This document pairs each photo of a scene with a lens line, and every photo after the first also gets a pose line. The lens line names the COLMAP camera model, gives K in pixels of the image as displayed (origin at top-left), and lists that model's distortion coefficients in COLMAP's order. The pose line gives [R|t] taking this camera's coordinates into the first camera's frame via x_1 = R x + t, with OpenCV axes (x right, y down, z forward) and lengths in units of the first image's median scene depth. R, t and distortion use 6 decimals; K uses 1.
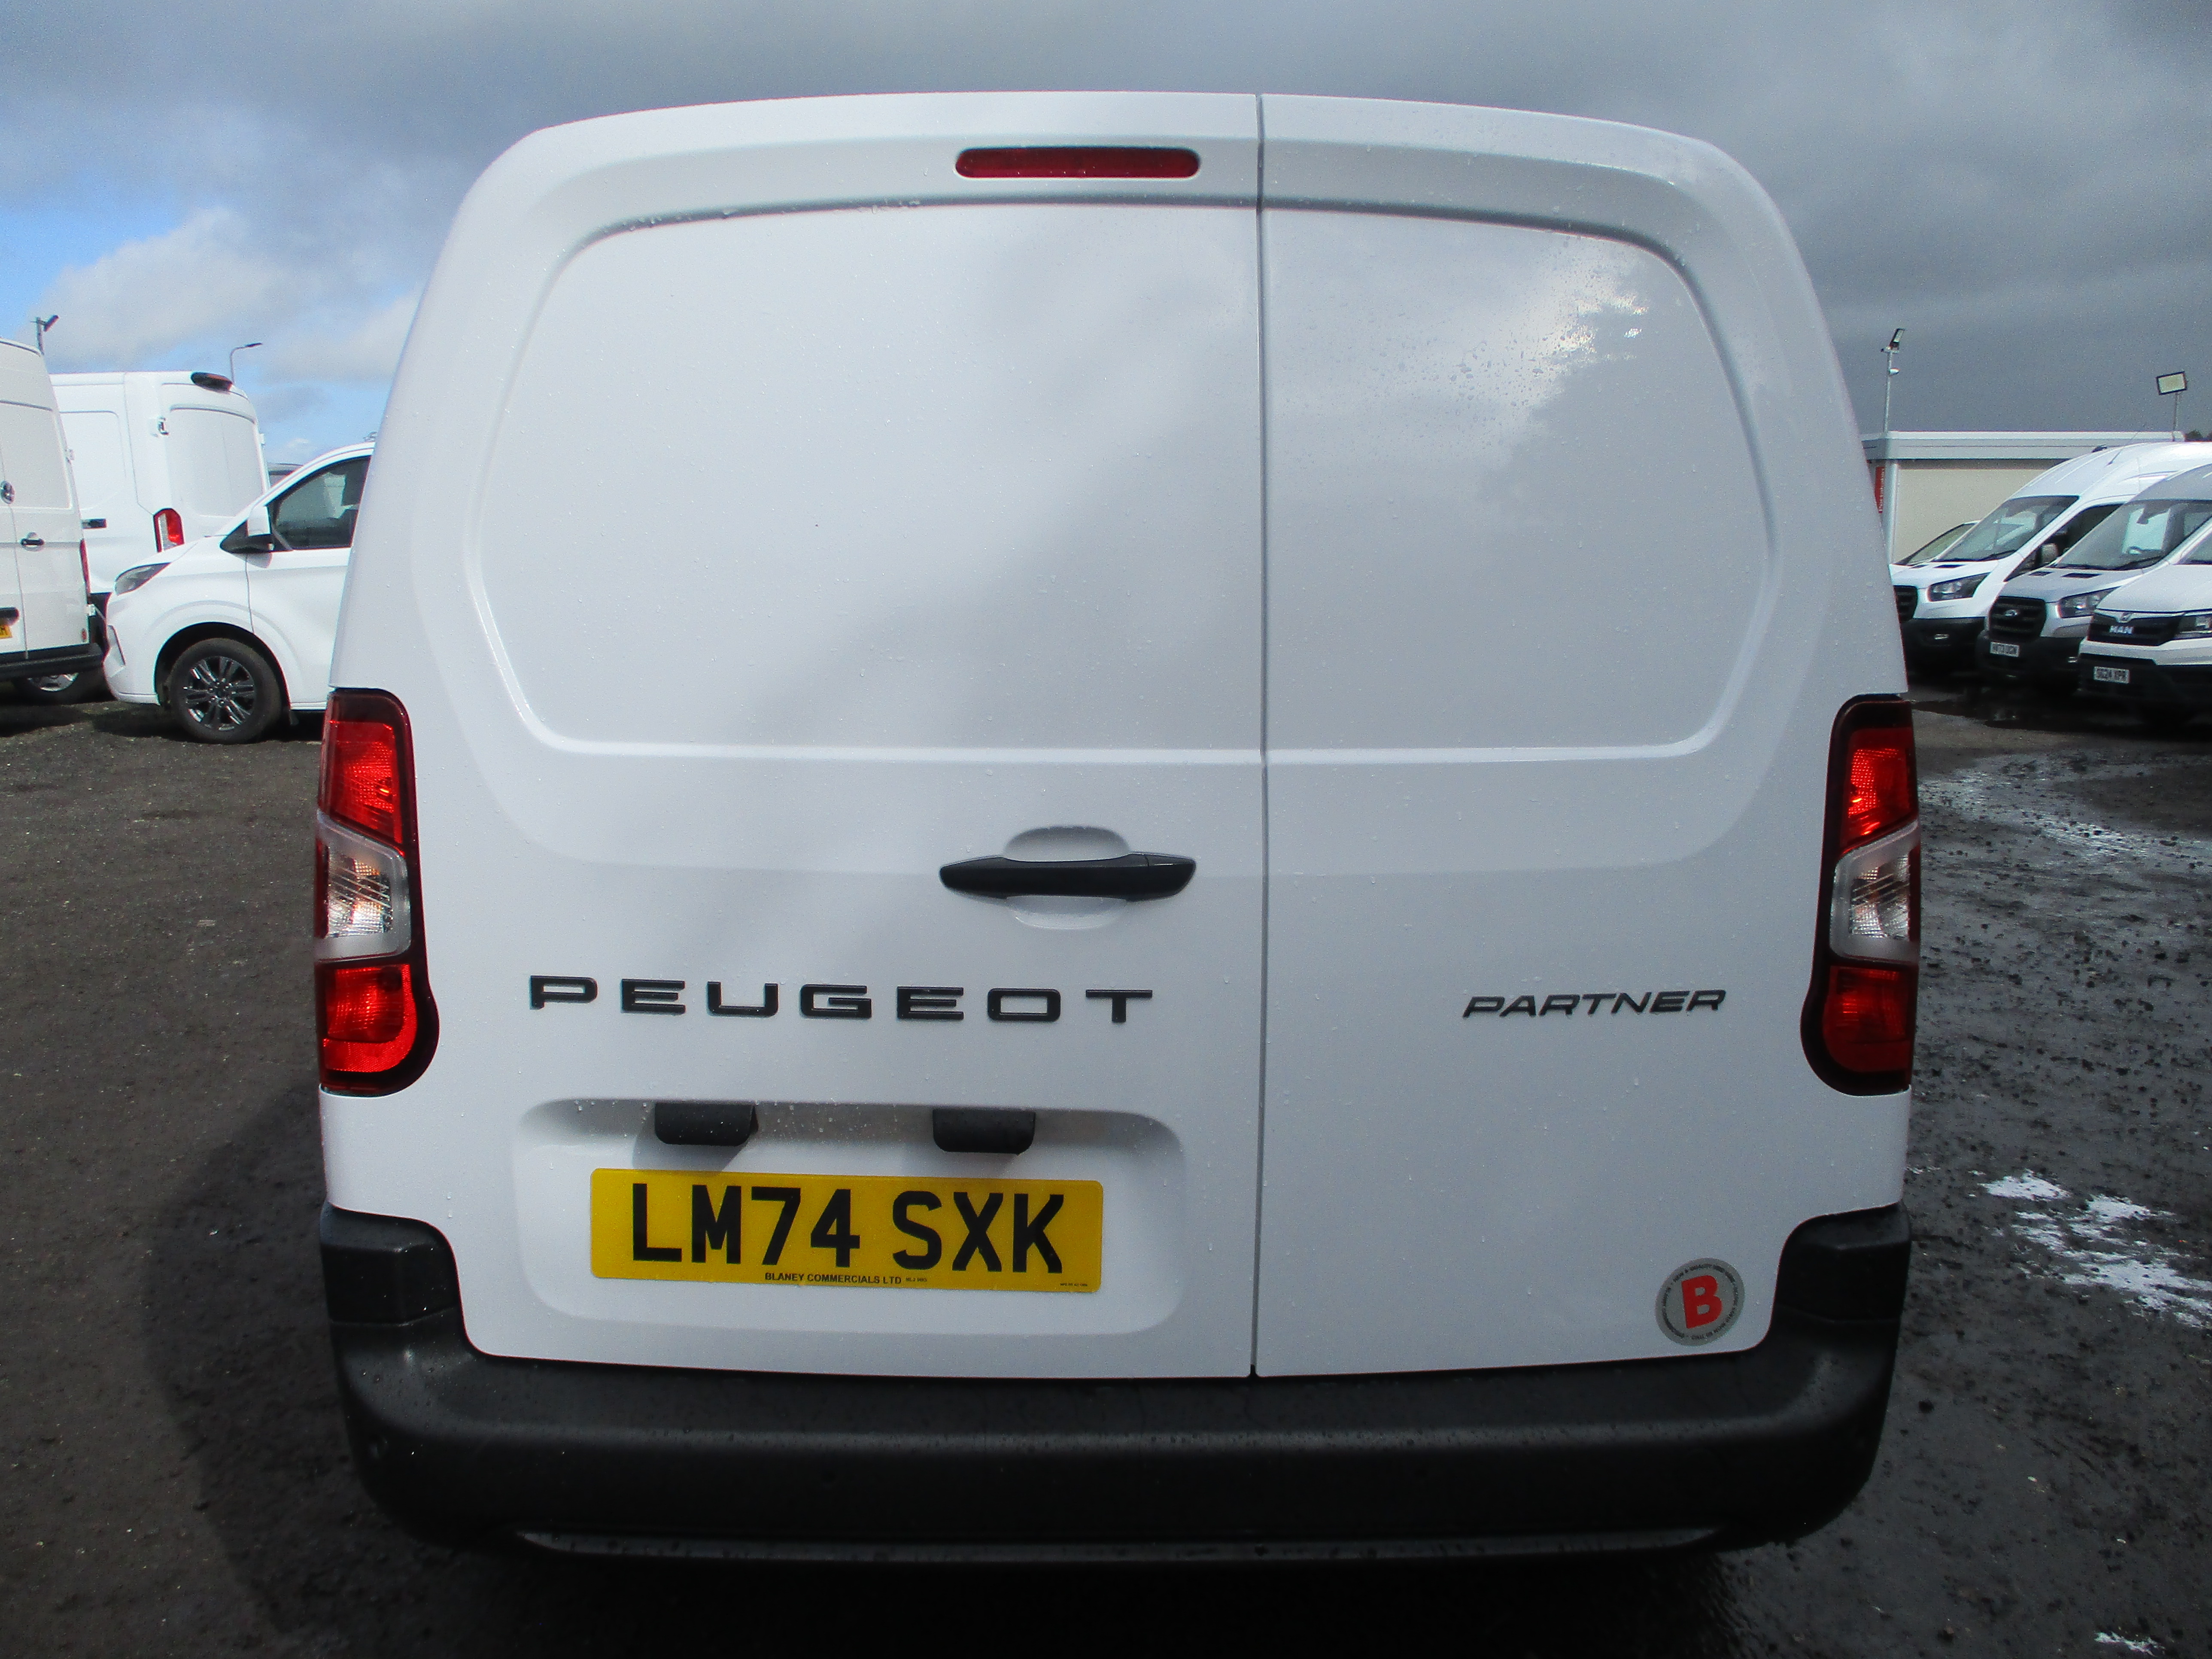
lens RADIAL K [[1804.4, 0, 1113.0], [0, 1804.4, 832.5], [0, 0, 1]] dist [-0.011021, -0.015268]
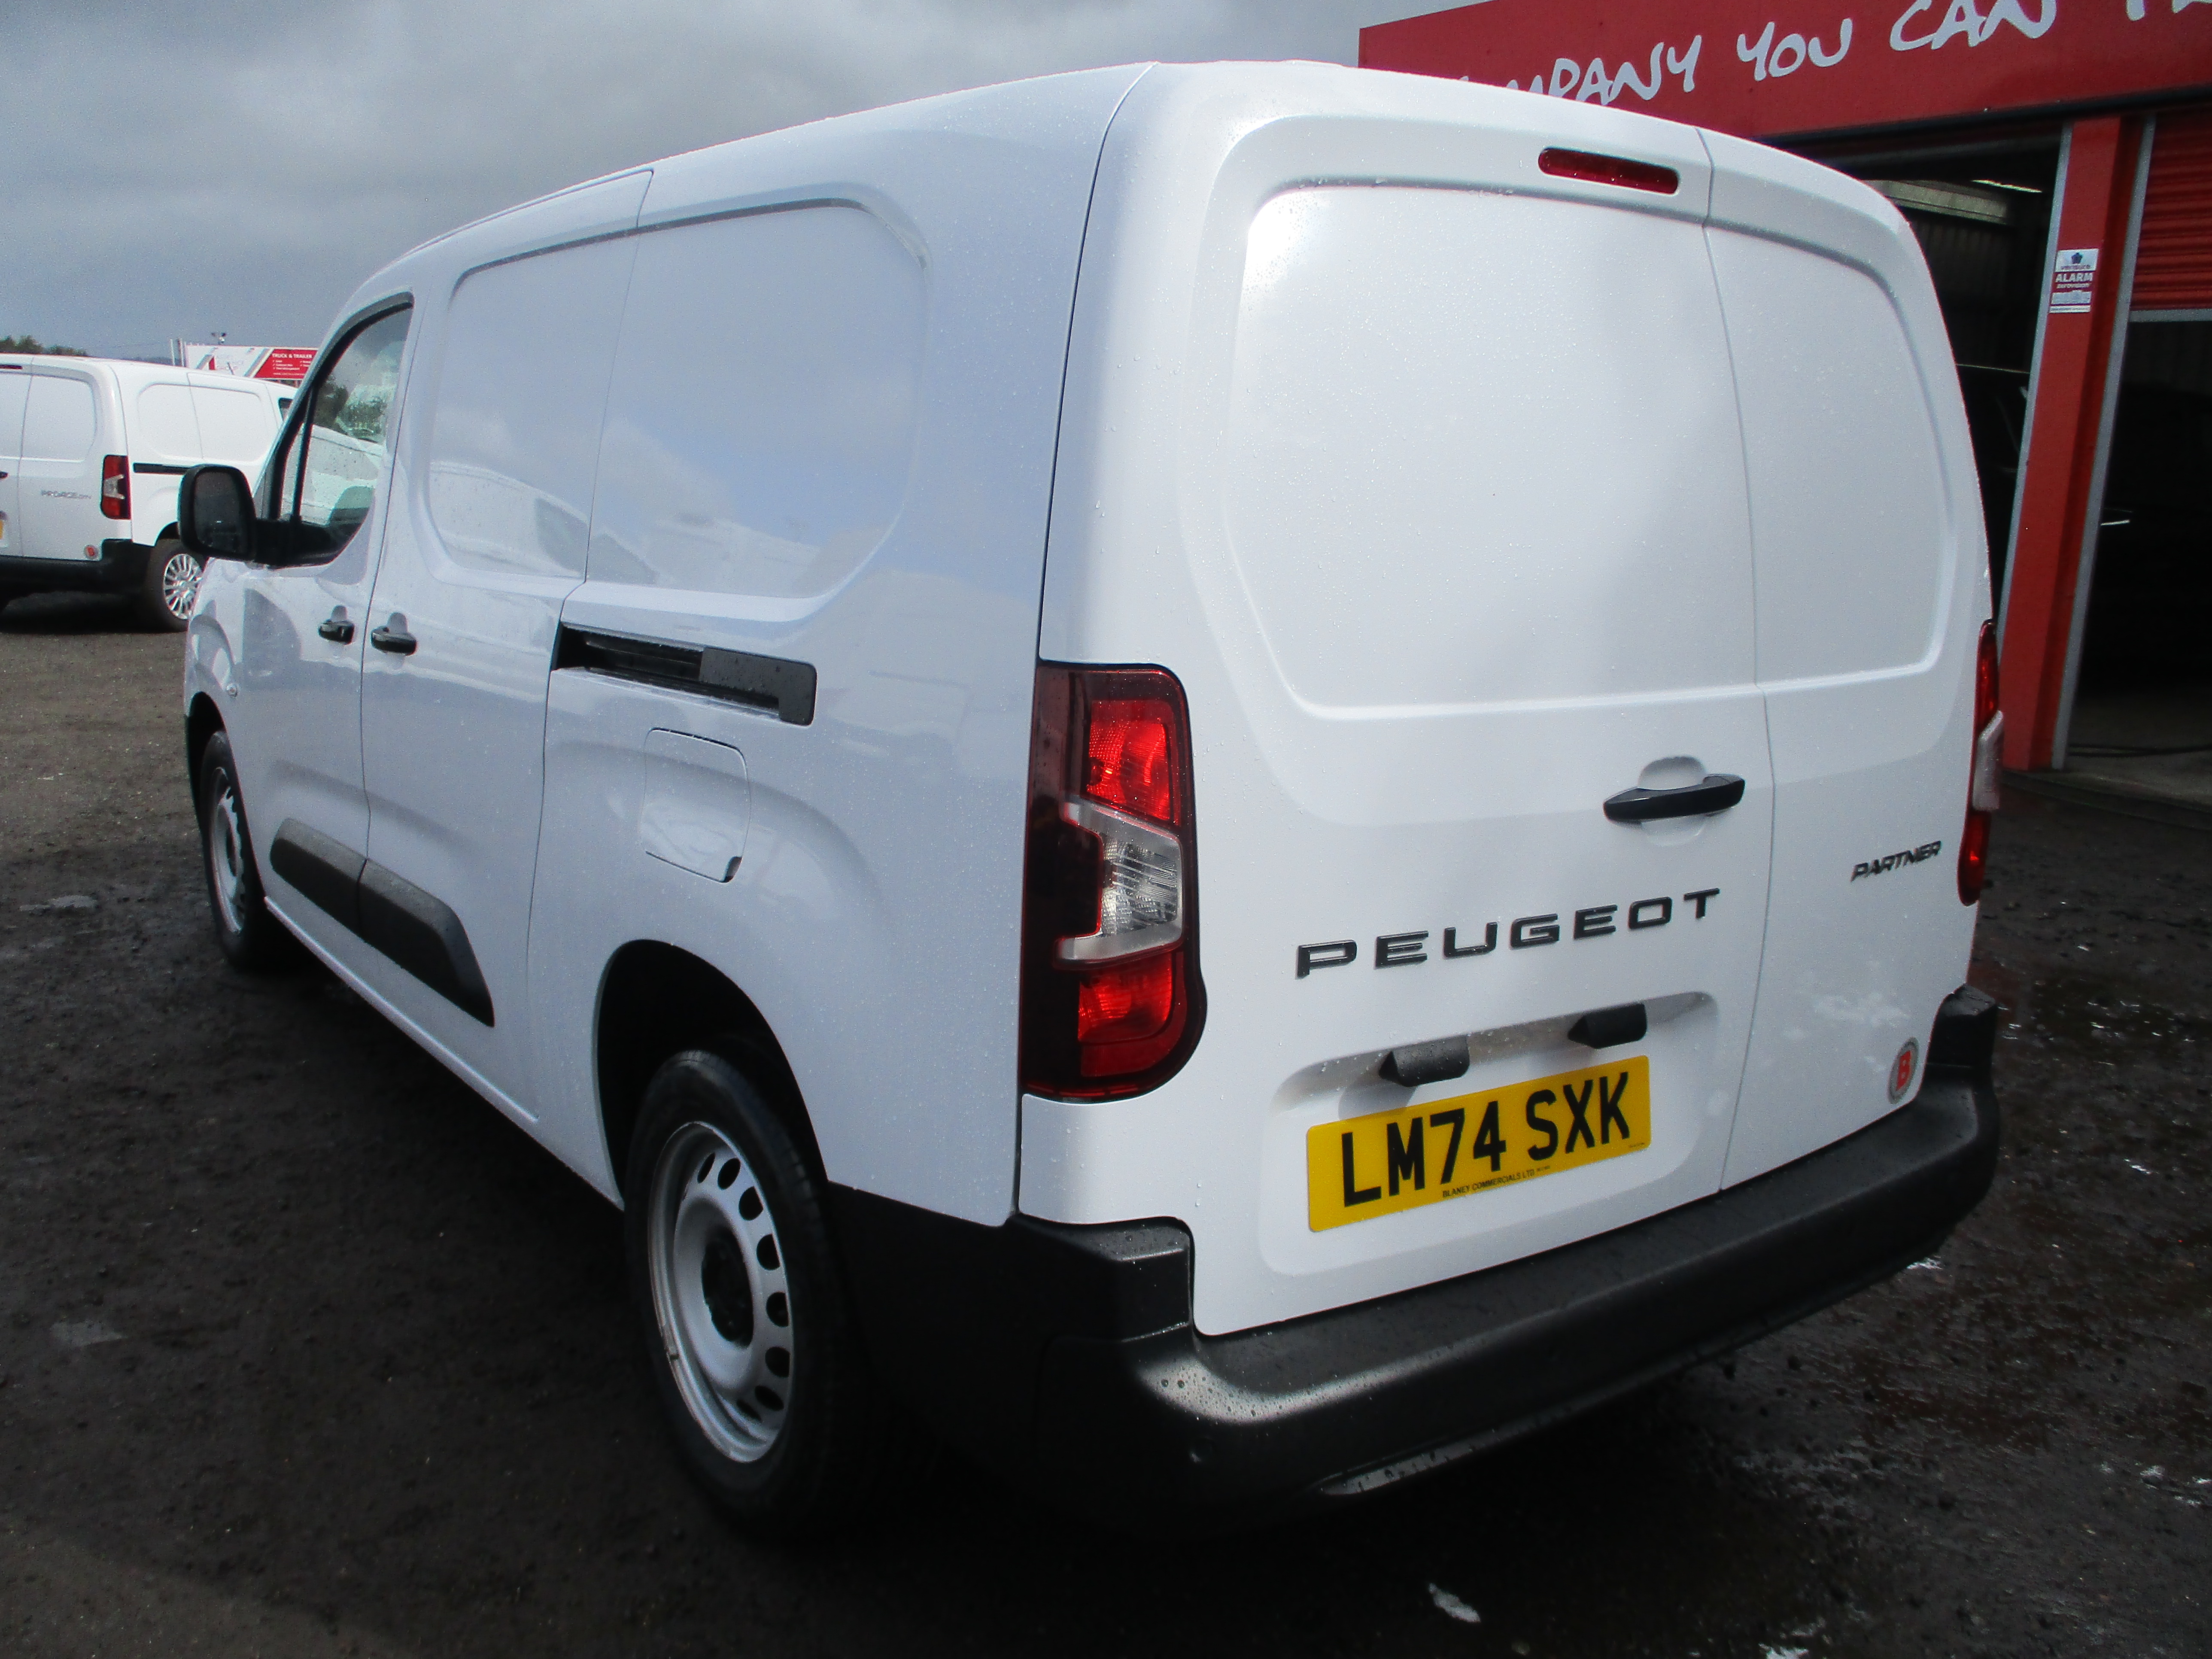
lens RADIAL K [[1804.4, 0, 1108.6], [0, 1804.4, 822.1], [0, 0, 1]] dist [-0.011021, -0.015268]
pose [[0.818024, -0.094817, 0.567315, -0.958292], [0.060010, 0.995005, 0.079769, -0.074044], [-0.572045, -0.031209, 0.819628, 0.241238]]
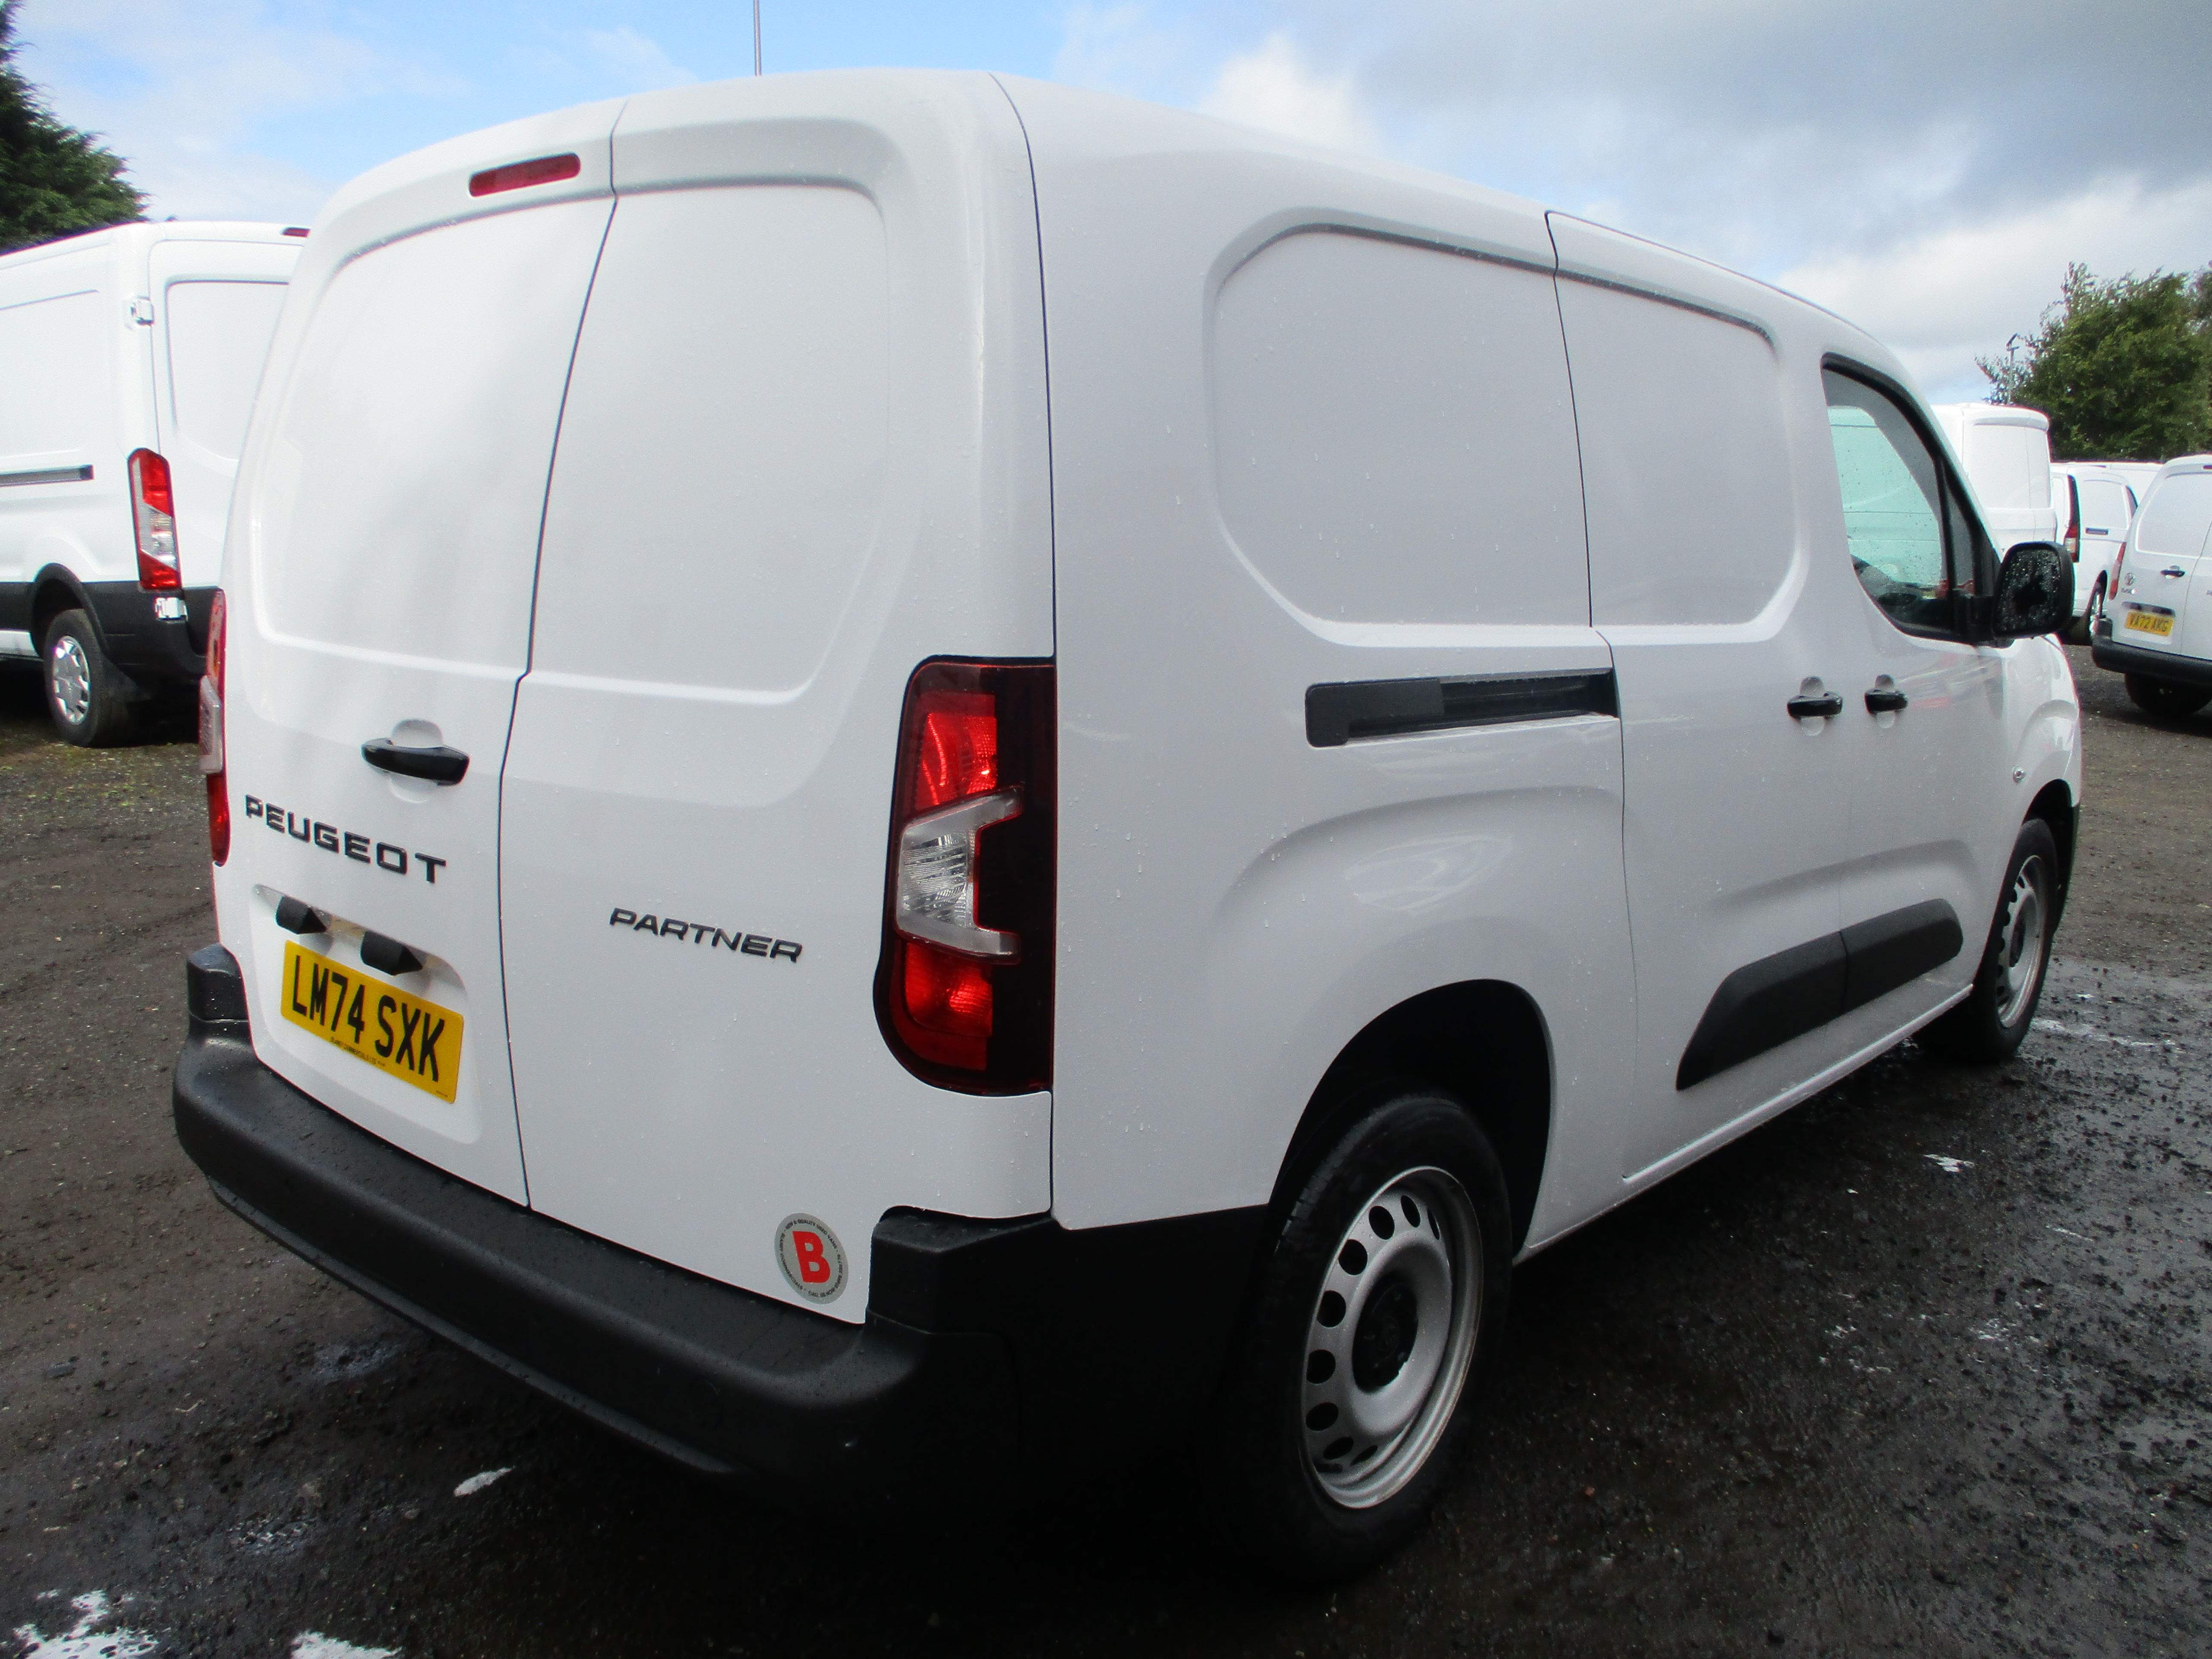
lens RADIAL K [[1804.4, 0, 1097.7], [0, 1804.4, 820.0], [0, 0, 1]] dist [-0.011021, -0.015268]
pose [[0.750787, 0.119105, -0.649717, 1.101951], [-0.113050, 0.992266, 0.051265, -0.049506], [0.650798, 0.034961, 0.758445, 0.353296]]
